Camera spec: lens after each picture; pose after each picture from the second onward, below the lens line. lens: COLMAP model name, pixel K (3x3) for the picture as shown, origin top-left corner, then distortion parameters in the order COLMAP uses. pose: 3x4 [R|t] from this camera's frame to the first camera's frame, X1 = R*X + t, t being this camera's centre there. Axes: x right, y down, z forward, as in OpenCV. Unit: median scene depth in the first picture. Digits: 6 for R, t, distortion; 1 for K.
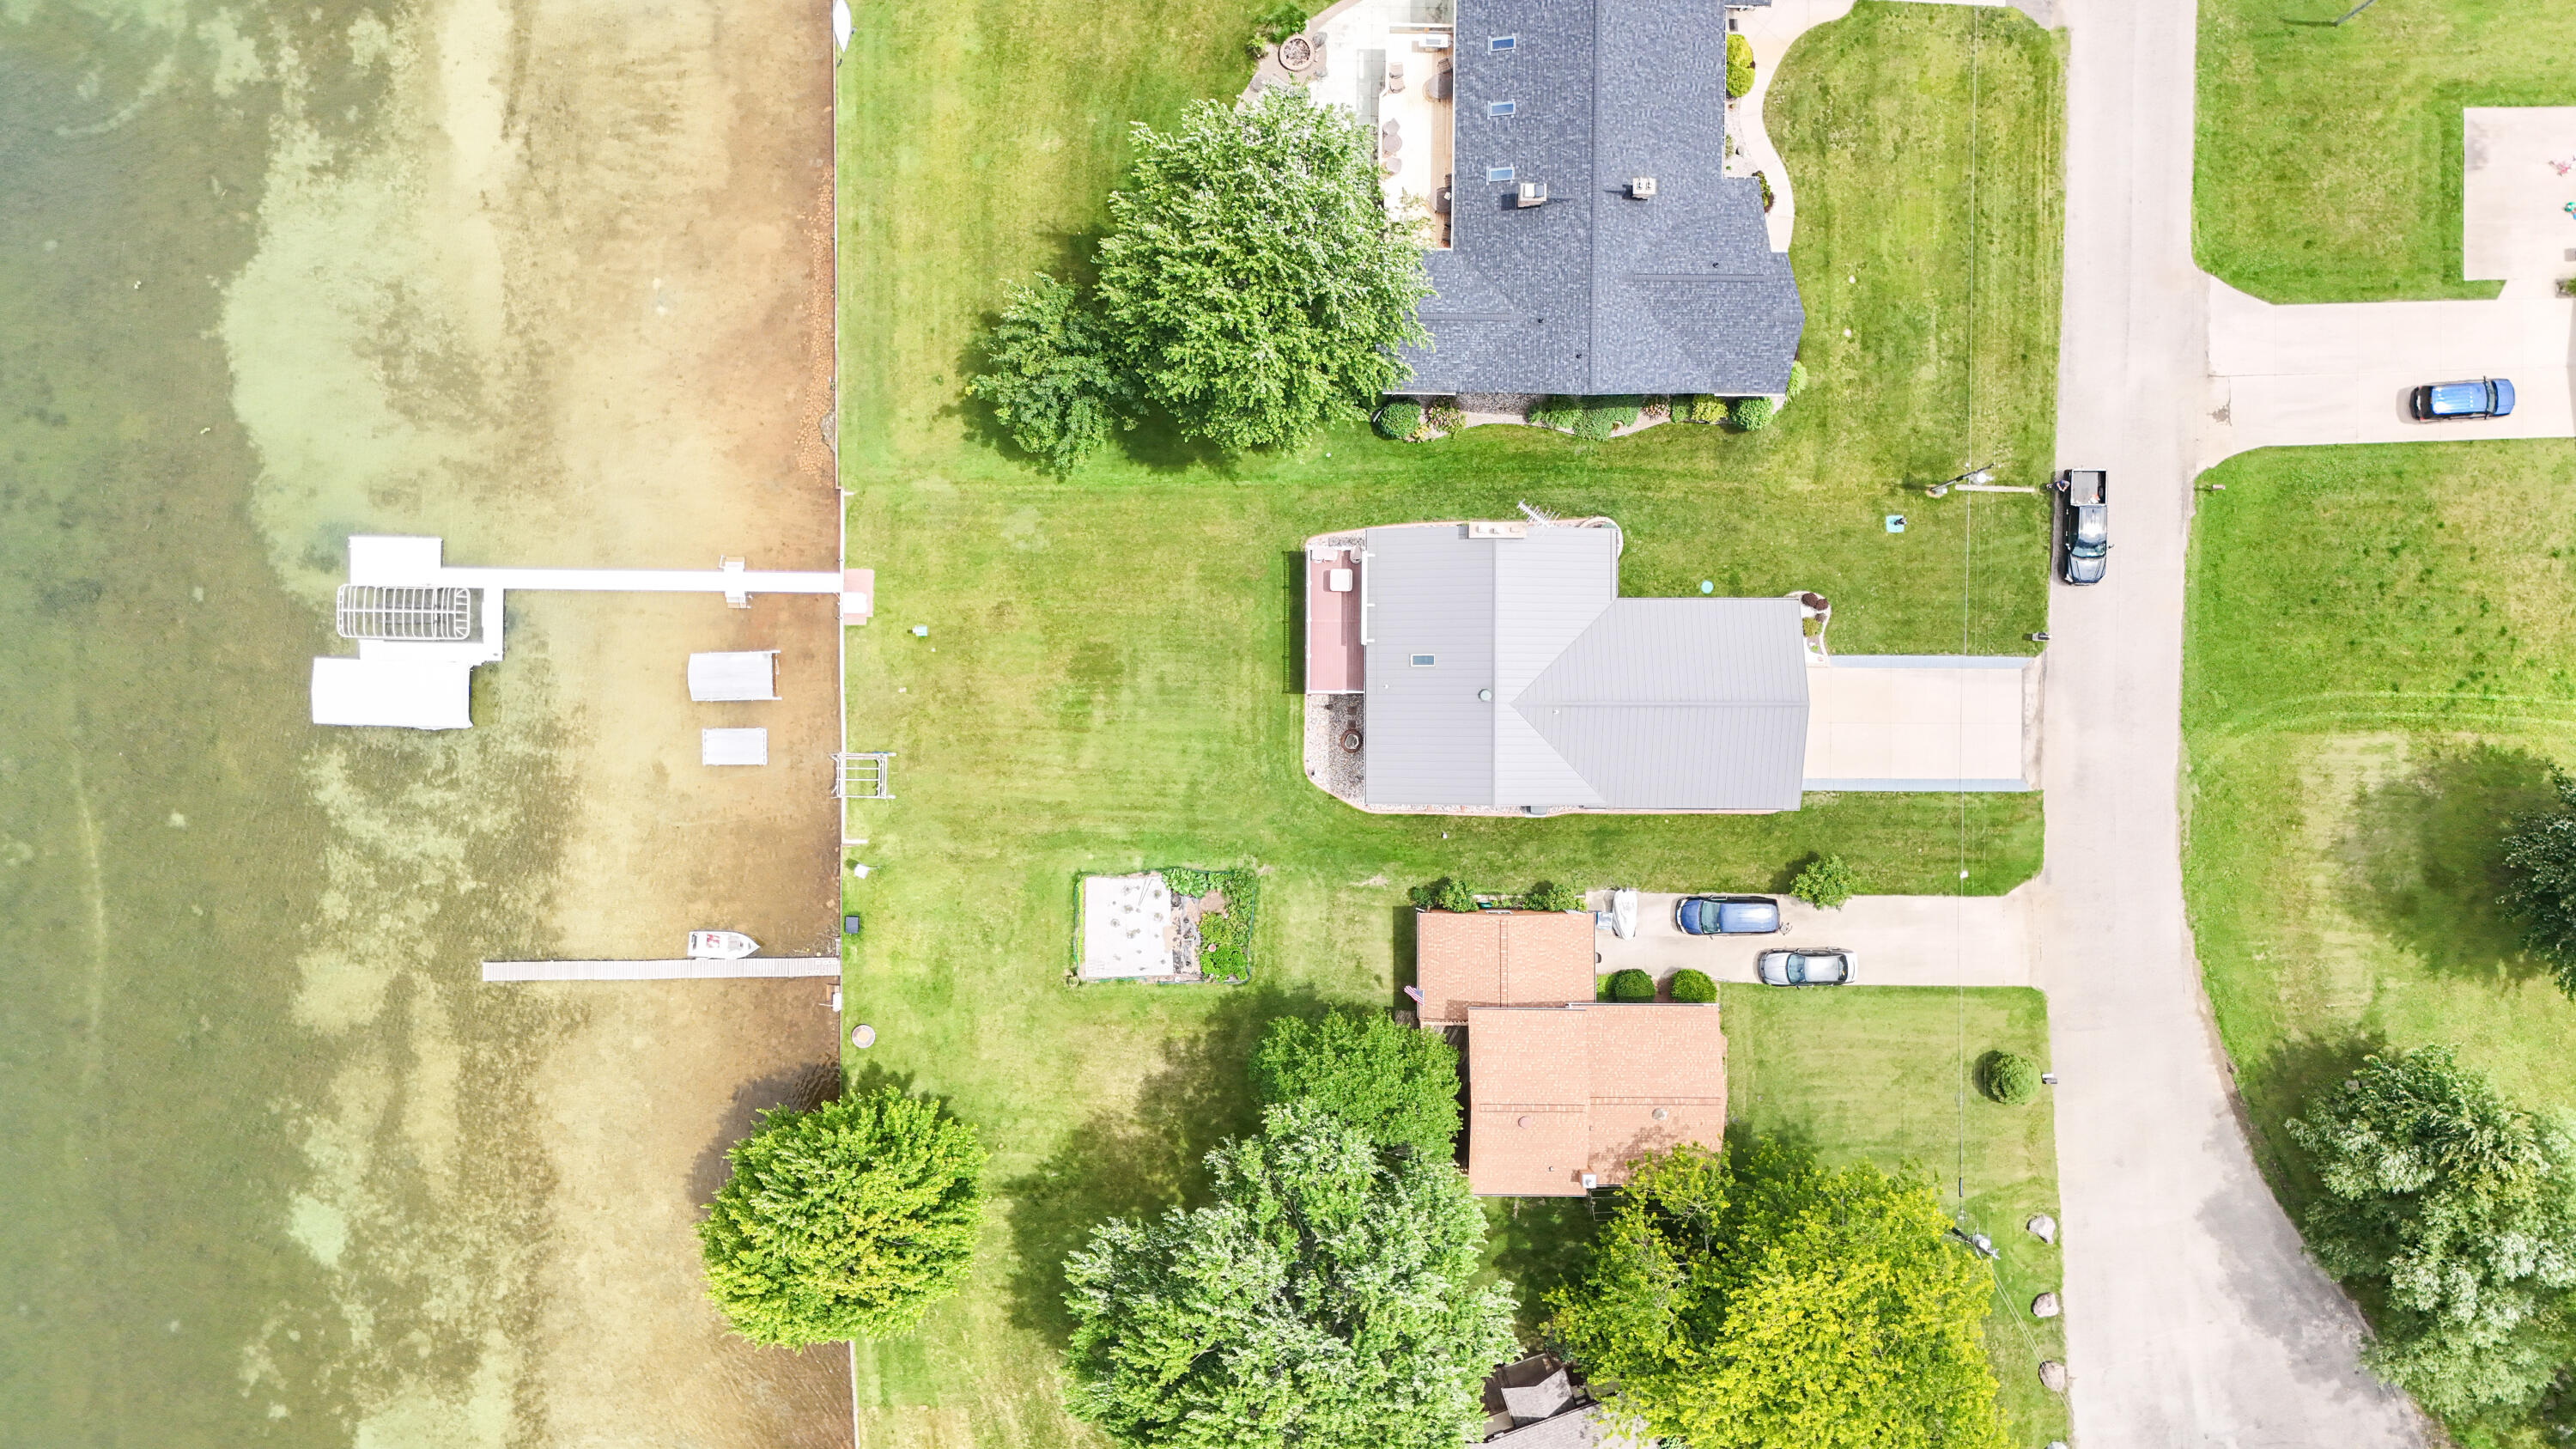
lens RADIAL K [[1896.5, 0, 1290.1], [0, 1896.5, 735.2], [0, 0, 1]] dist [0.077961, -0.071012]
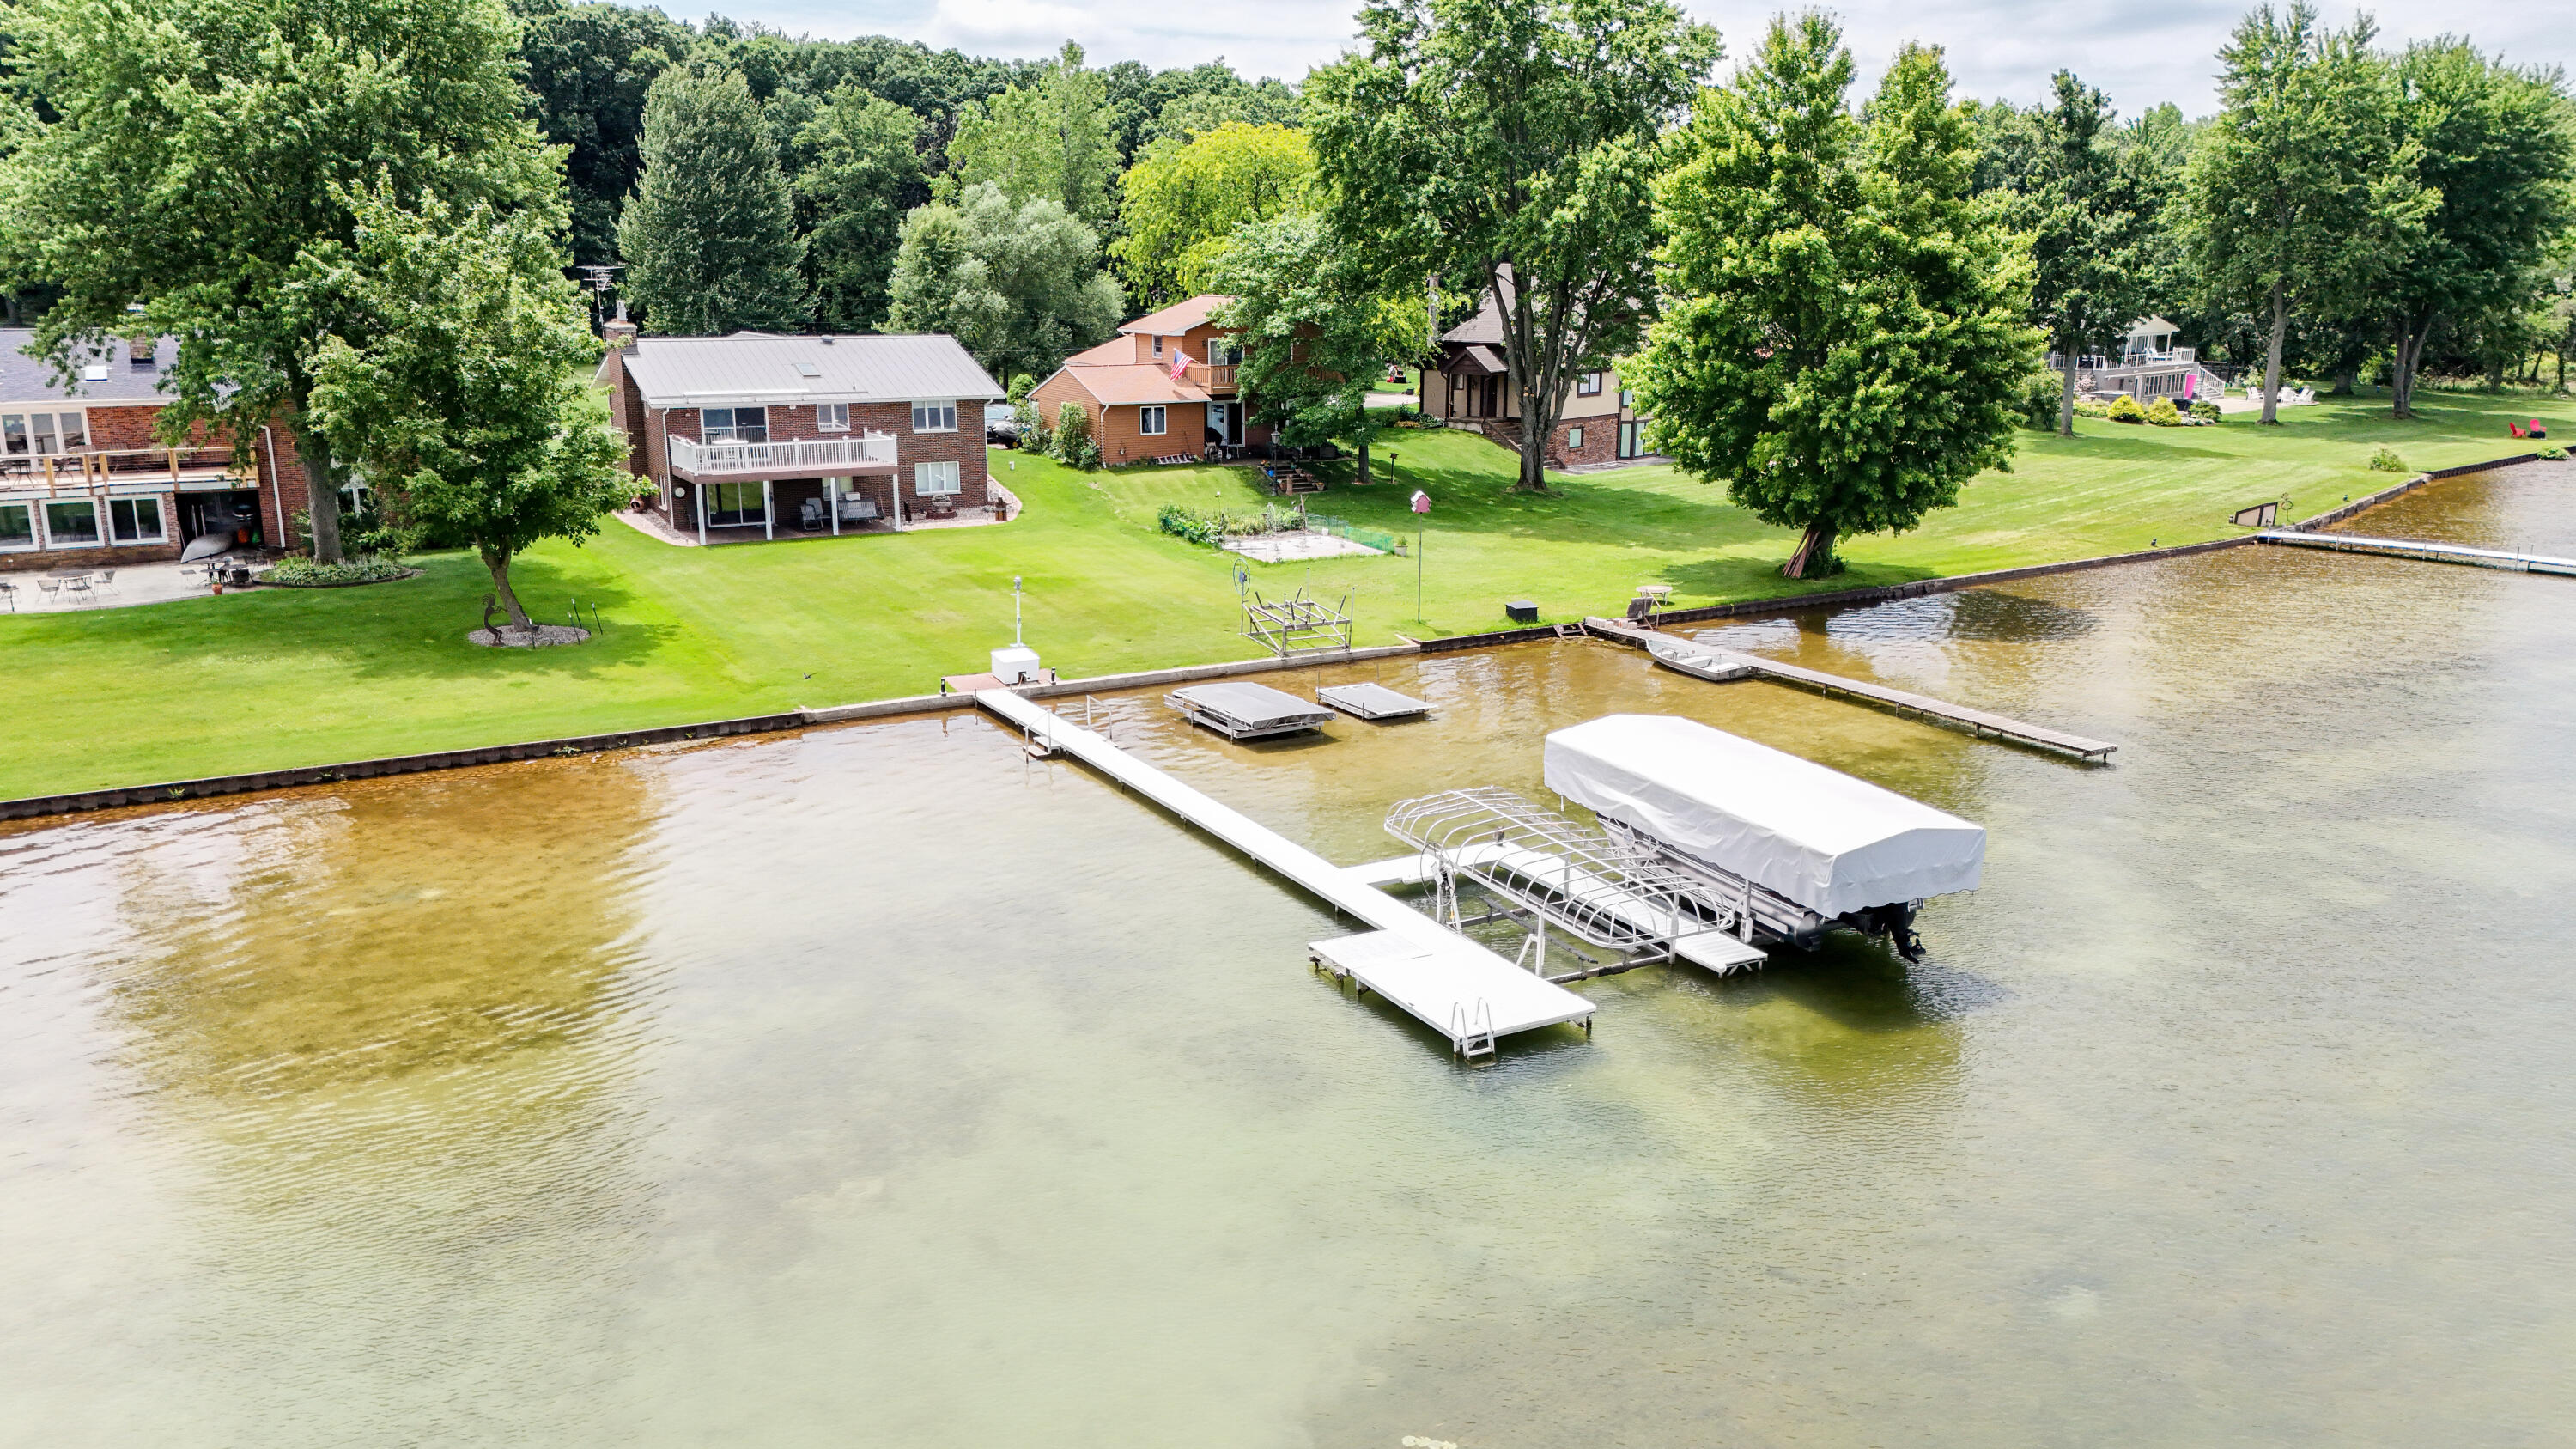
lens RADIAL K [[1896.5, 0, 1296.6], [0, 1896.5, 722.2], [0, 0, 1]] dist [0.077961, -0.071012]
pose [[-0.494030, -0.227220, 0.839229, -0.694039], [0.869443, -0.130764, 0.476413, -0.248406], [0.001490, 0.965024, 0.262156, 0.878153]]
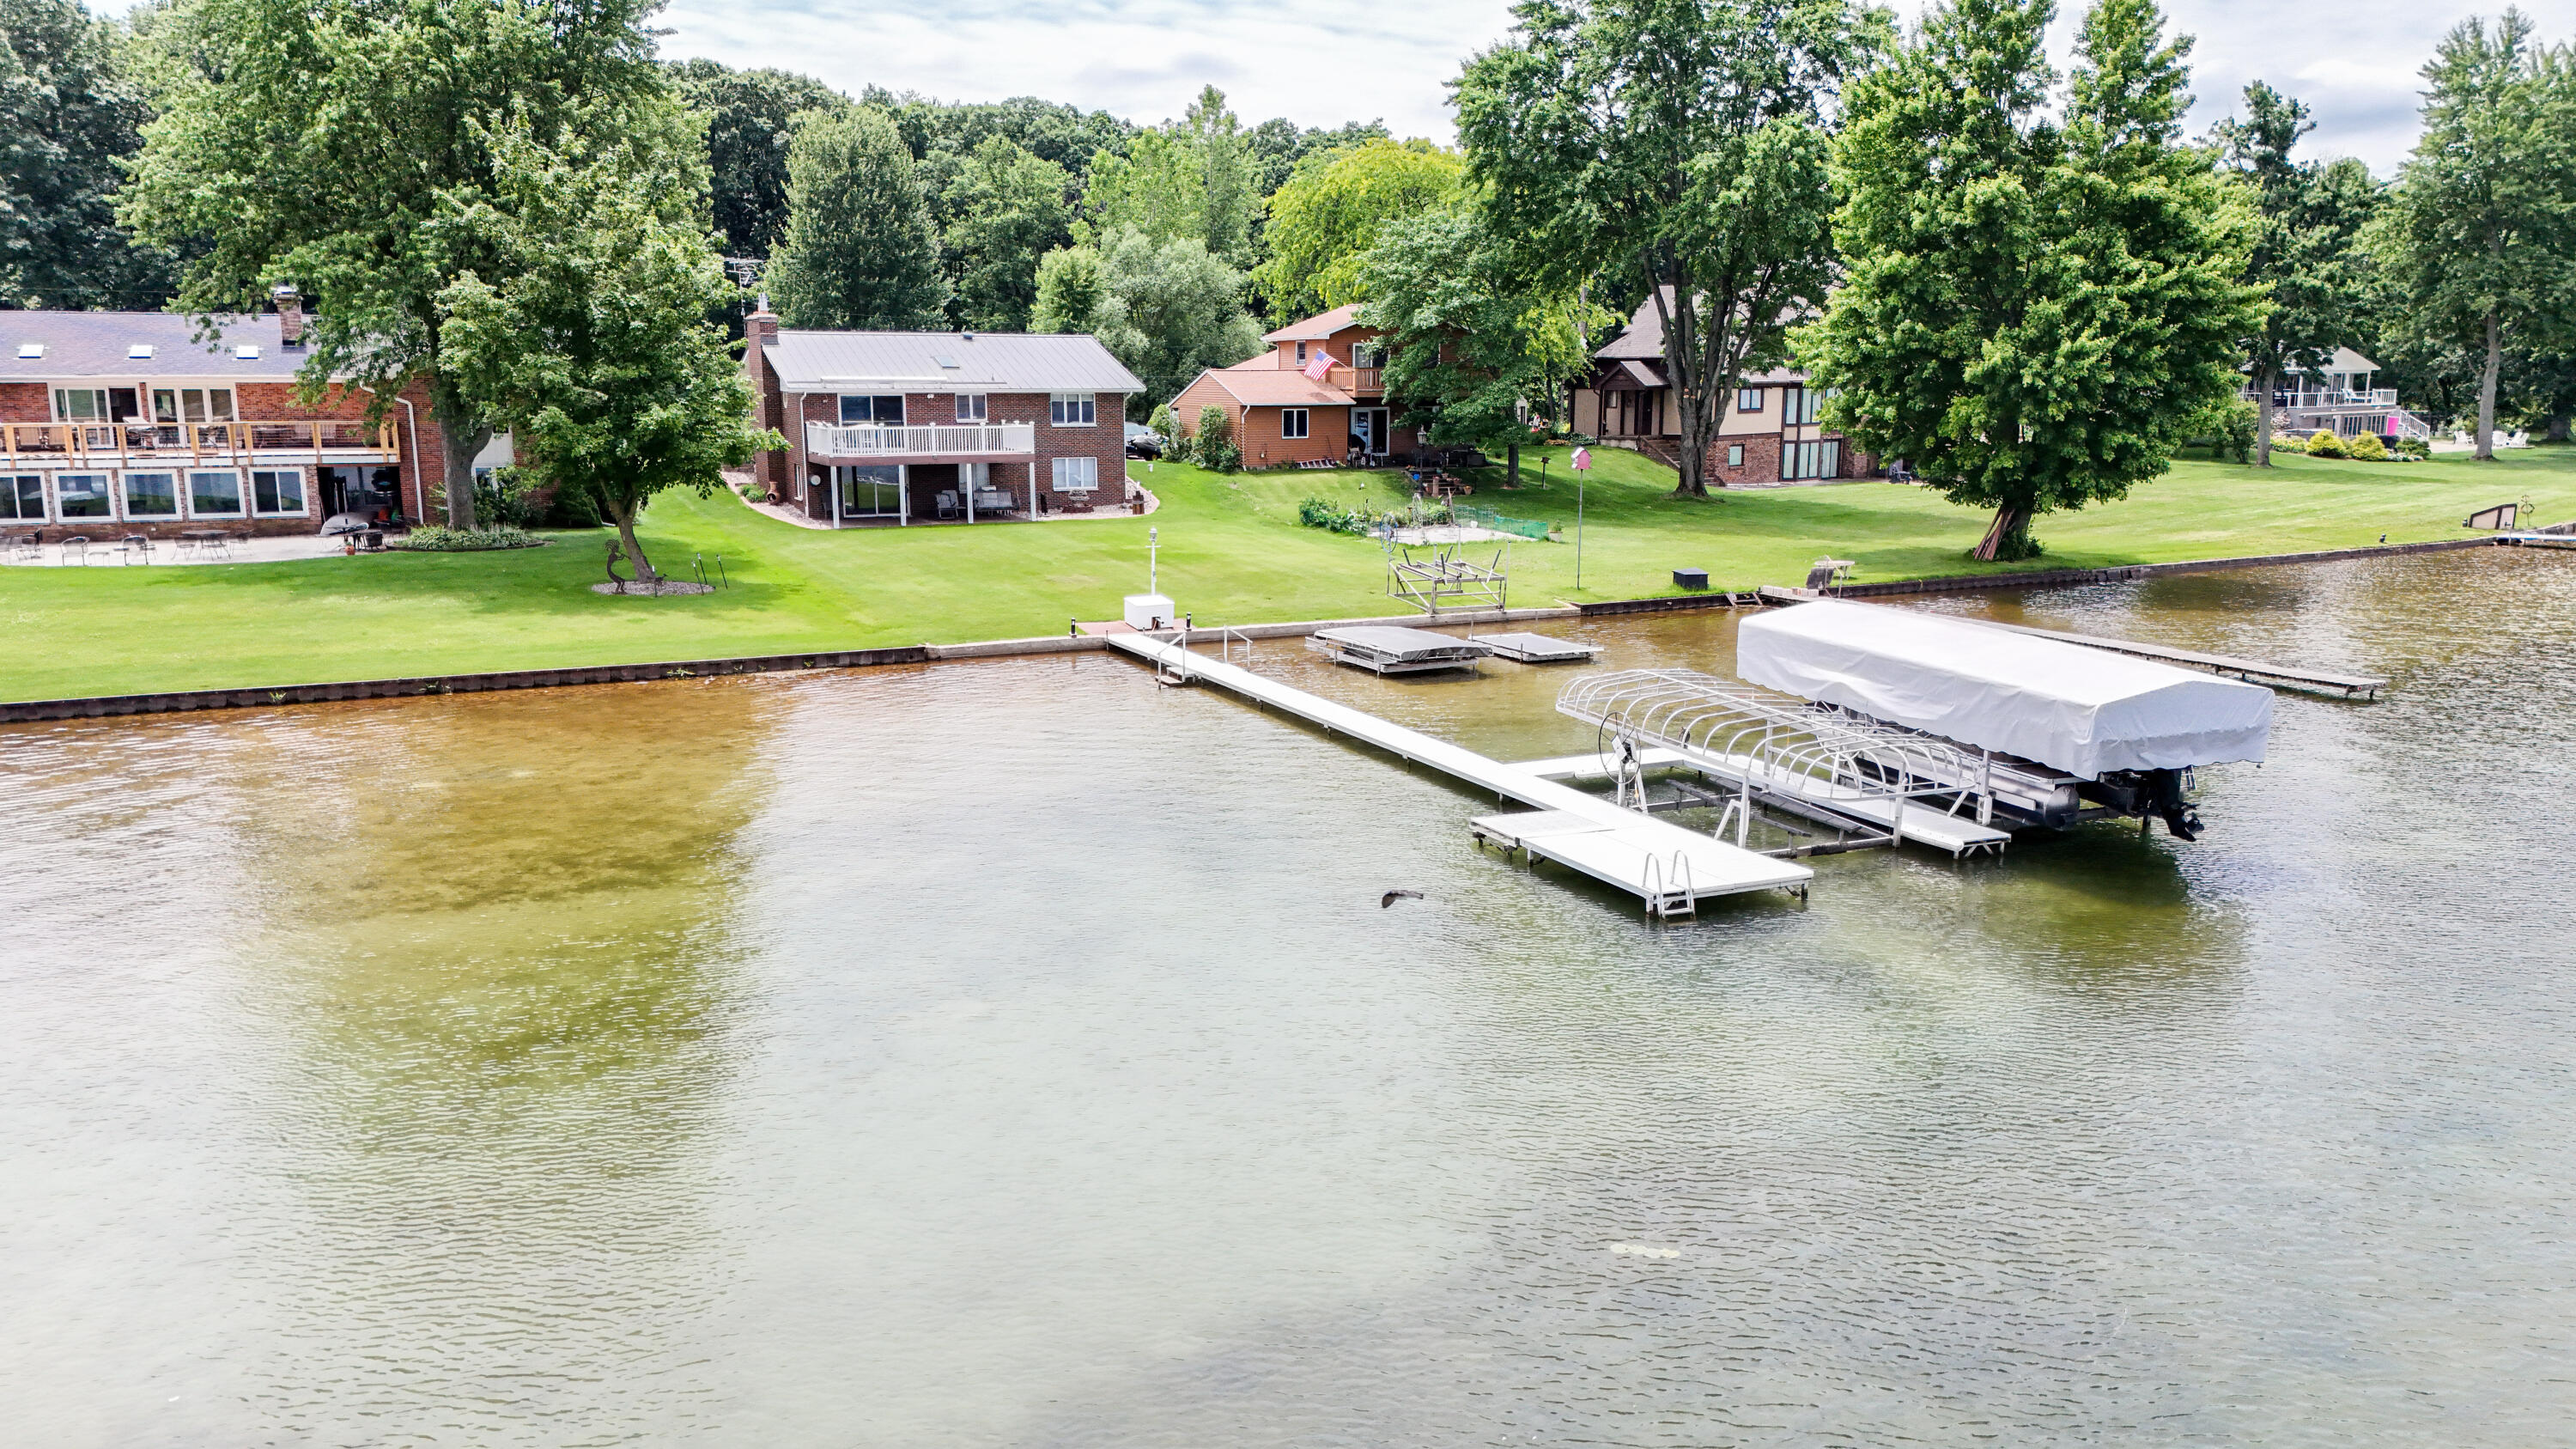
lens RADIAL K [[1896.5, 0, 1291.8], [0, 1896.5, 726.6], [0, 0, 1]] dist [0.077961, -0.071012]
pose [[-0.428604, -0.188459, 0.883619, -0.670445], [0.903466, -0.096951, 0.417553, -0.239804], [0.006976, 0.977284, 0.211820, 0.924107]]
